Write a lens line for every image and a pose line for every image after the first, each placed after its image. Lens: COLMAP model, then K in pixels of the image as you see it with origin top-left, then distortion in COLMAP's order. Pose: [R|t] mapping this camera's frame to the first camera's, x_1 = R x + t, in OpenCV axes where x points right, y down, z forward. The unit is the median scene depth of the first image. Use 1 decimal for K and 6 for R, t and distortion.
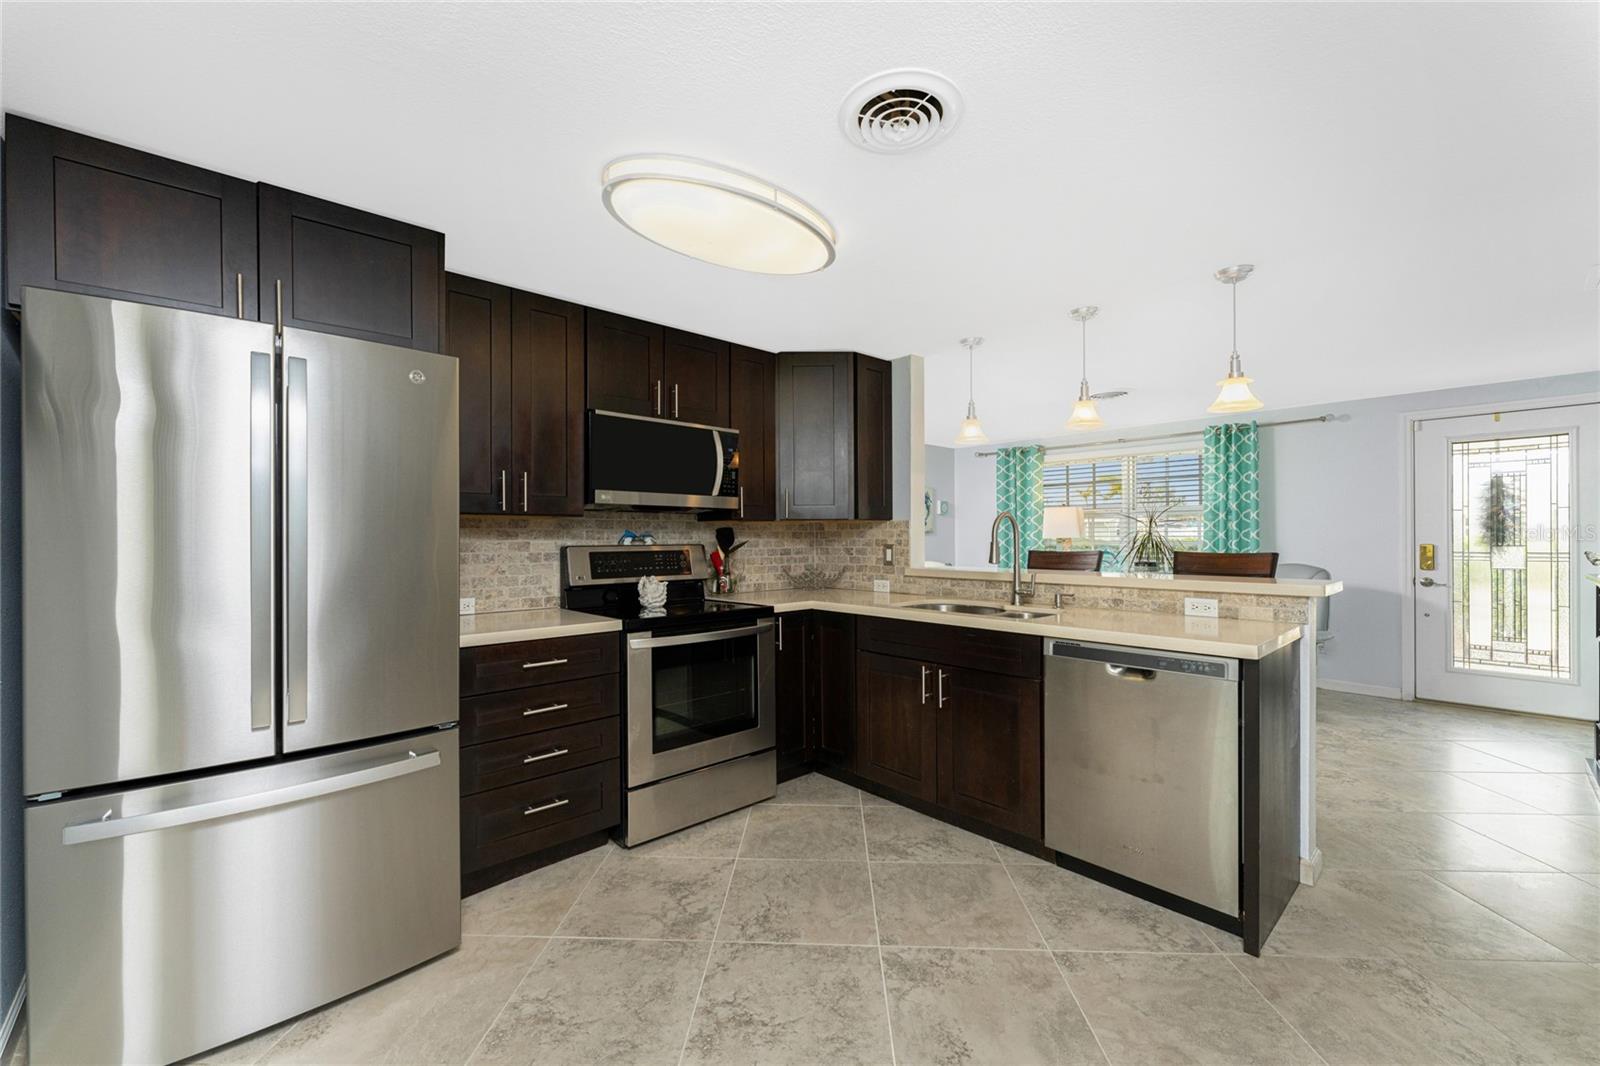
lens RADIAL K [[641.1, 0, 793.5], [0, 641.1, 539.4], [0, 0, 1]] dist [0.000557, 0.000039]
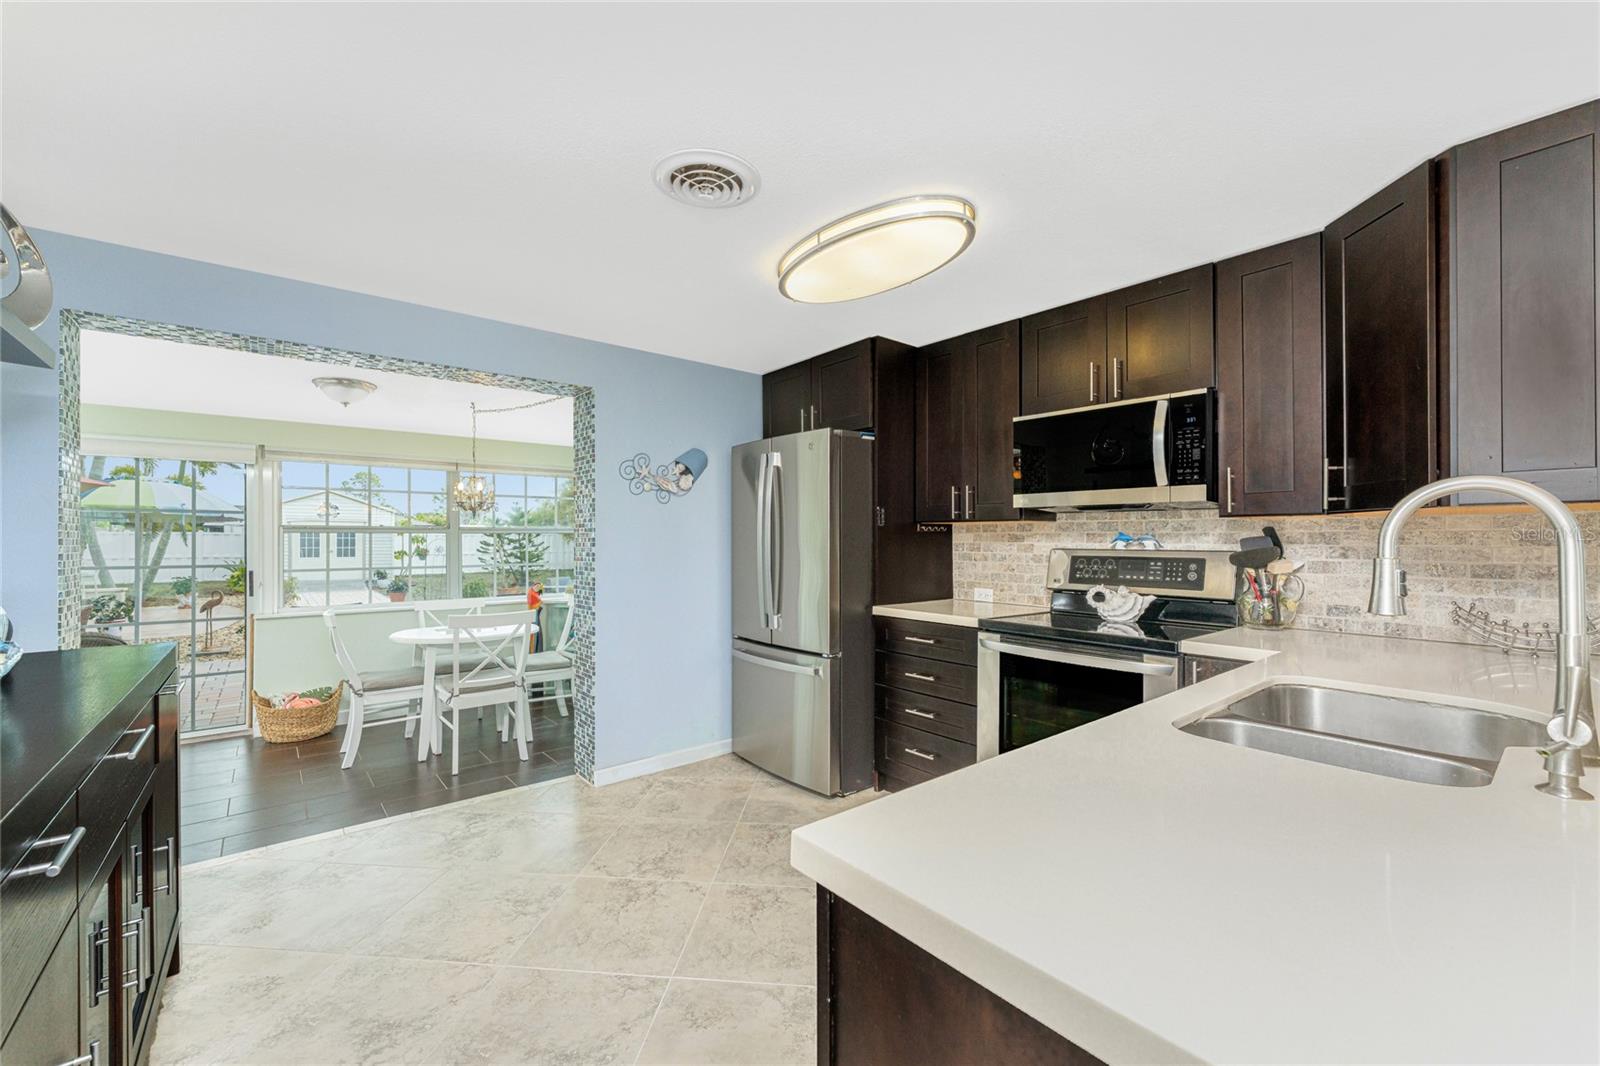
lens RADIAL K [[641.1, 0, 793.5], [0, 641.1, 539.4], [0, 0, 1]] dist [0.000557, 0.000039]
pose [[-0.051695, 0.003714, -0.998656, 0.638143], [-0.004797, 0.999981, 0.003967, -0.006060], [0.998651, 0.004995, -0.051676, 0.587936]]
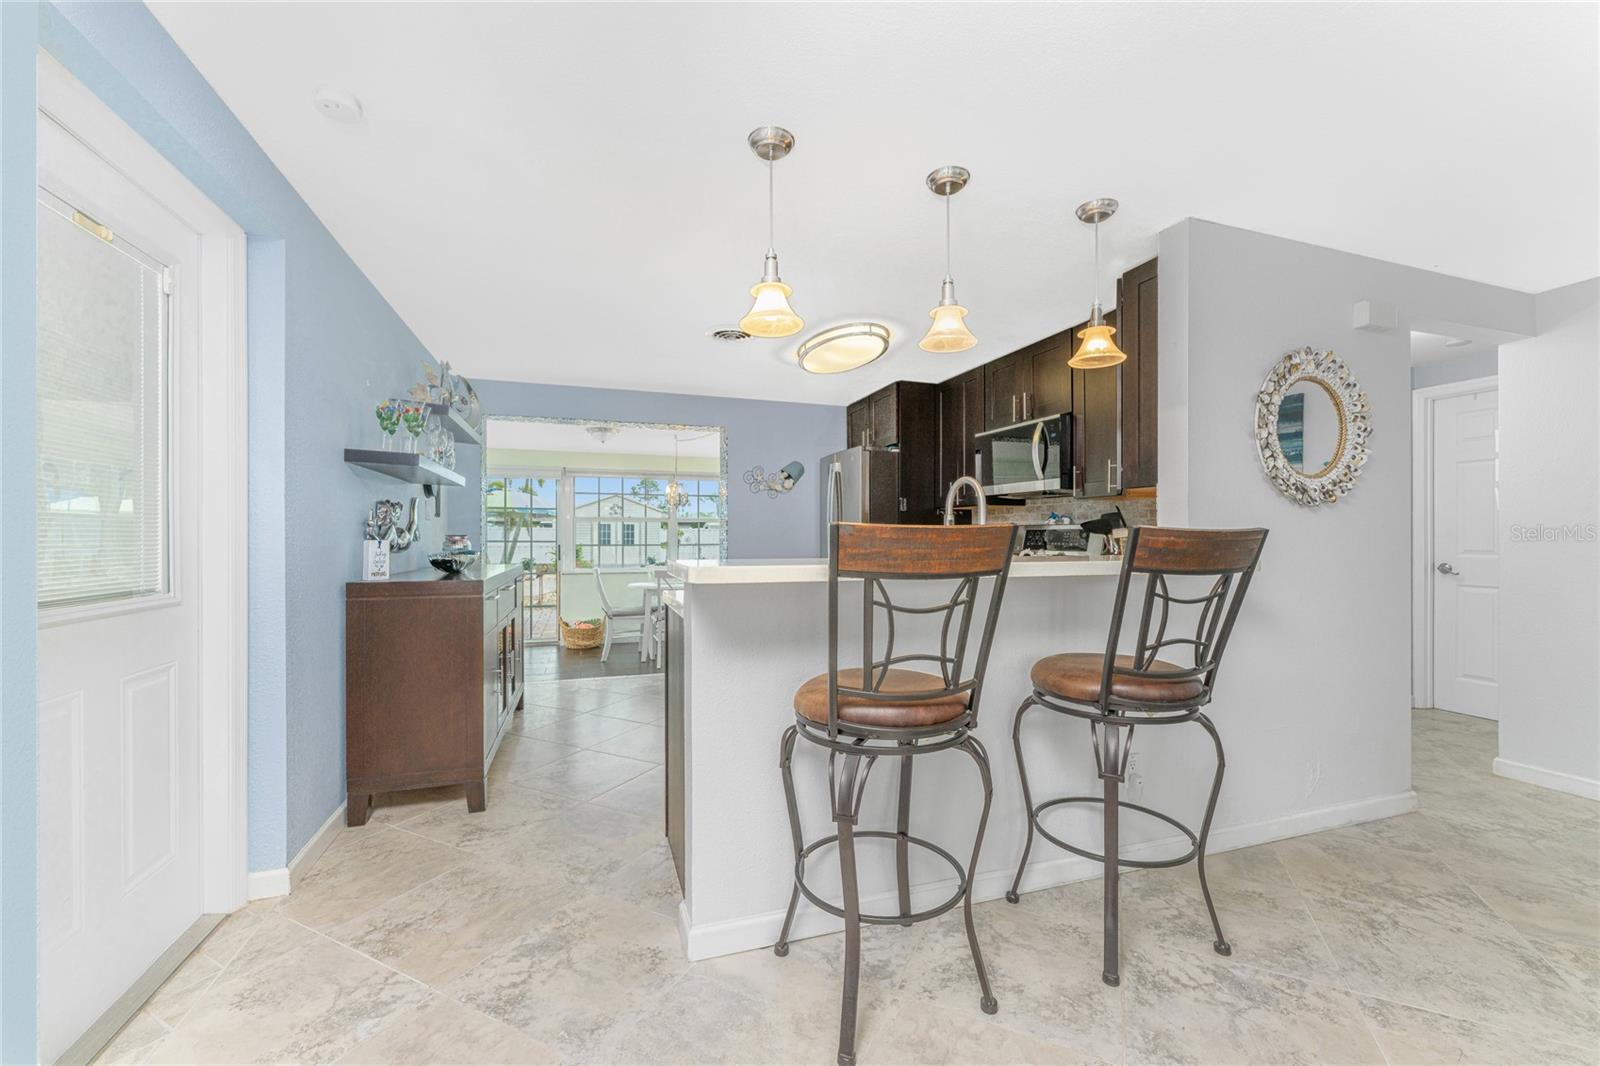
lens RADIAL K [[641.1, 0, 793.5], [0, 641.1, 539.4], [0, 0, 1]] dist [0.000557, 0.000039]
pose [[-0.407620, 0.009292, -0.913104, 1.056809], [-0.003839, 0.999922, 0.011889, 0.024333], [0.913144, 0.008352, -0.407553, 1.036366]]
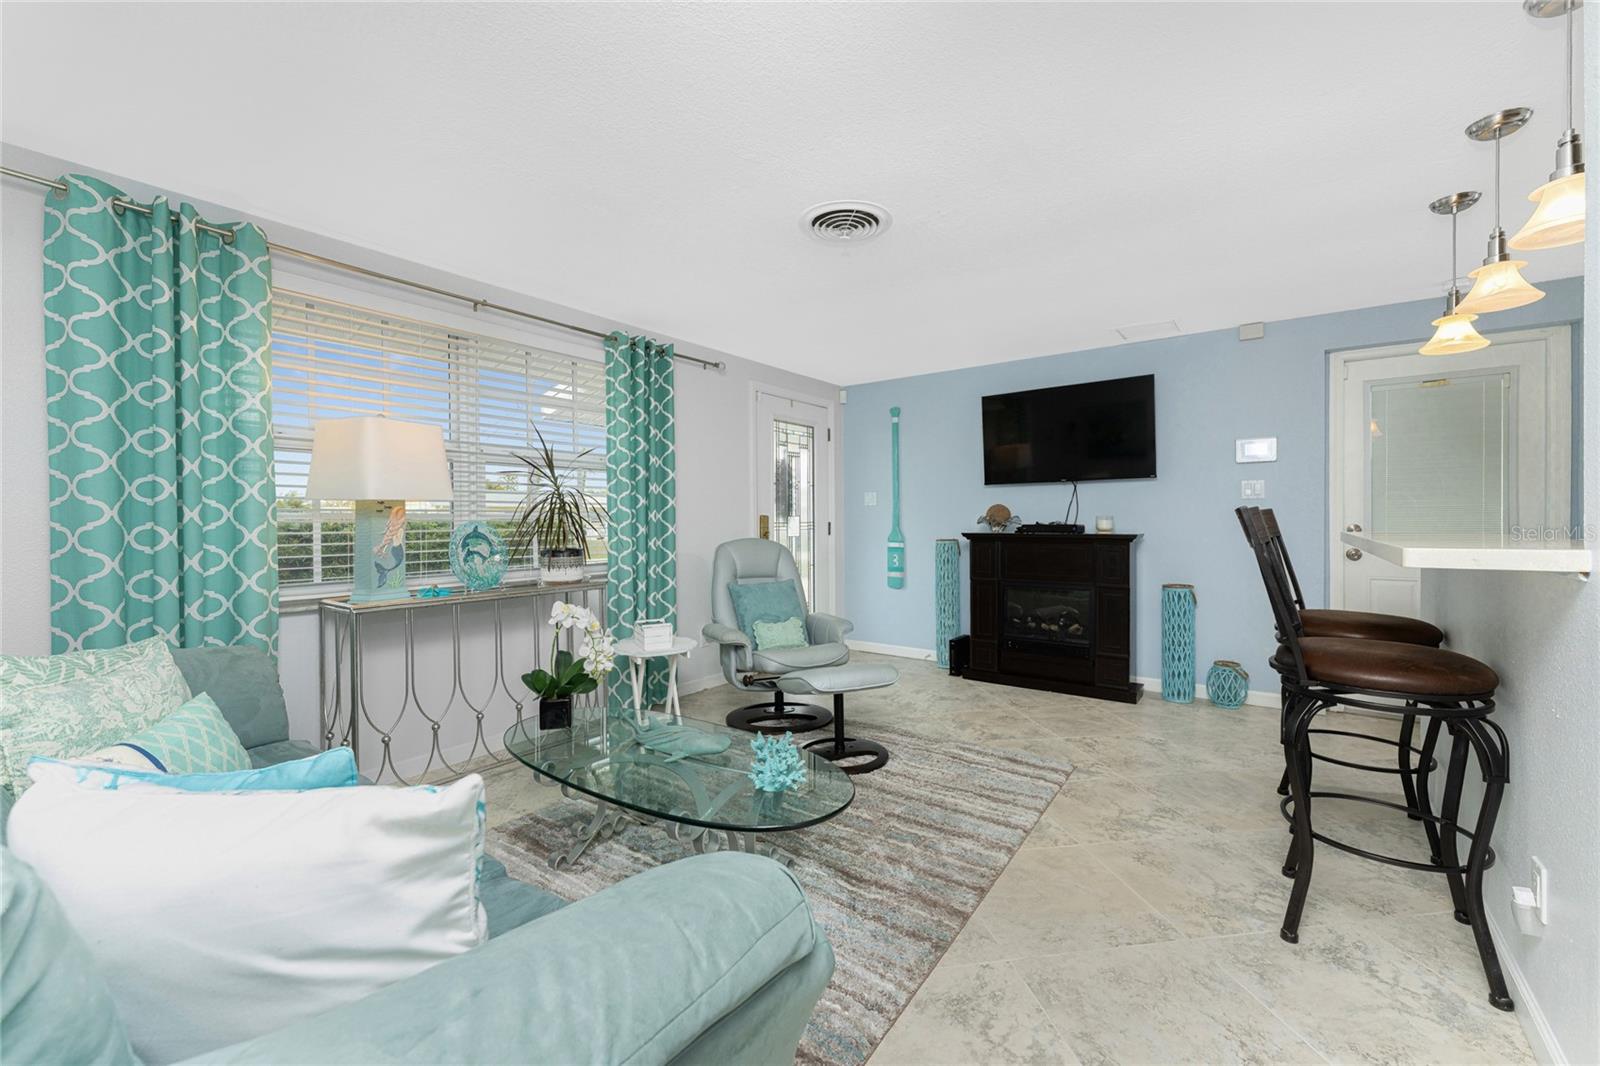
lens RADIAL K [[634.3, 0, 831.9], [0, 634.3, 542.4], [0, 0, 1]] dist [0.000352, 0.000044]
pose [[-0.225262, -0.025685, 0.973959, -0.034411], [0.014294, 0.999458, 0.029664, 0.031351], [-0.974193, 0.020604, -0.224773, 1.640528]]
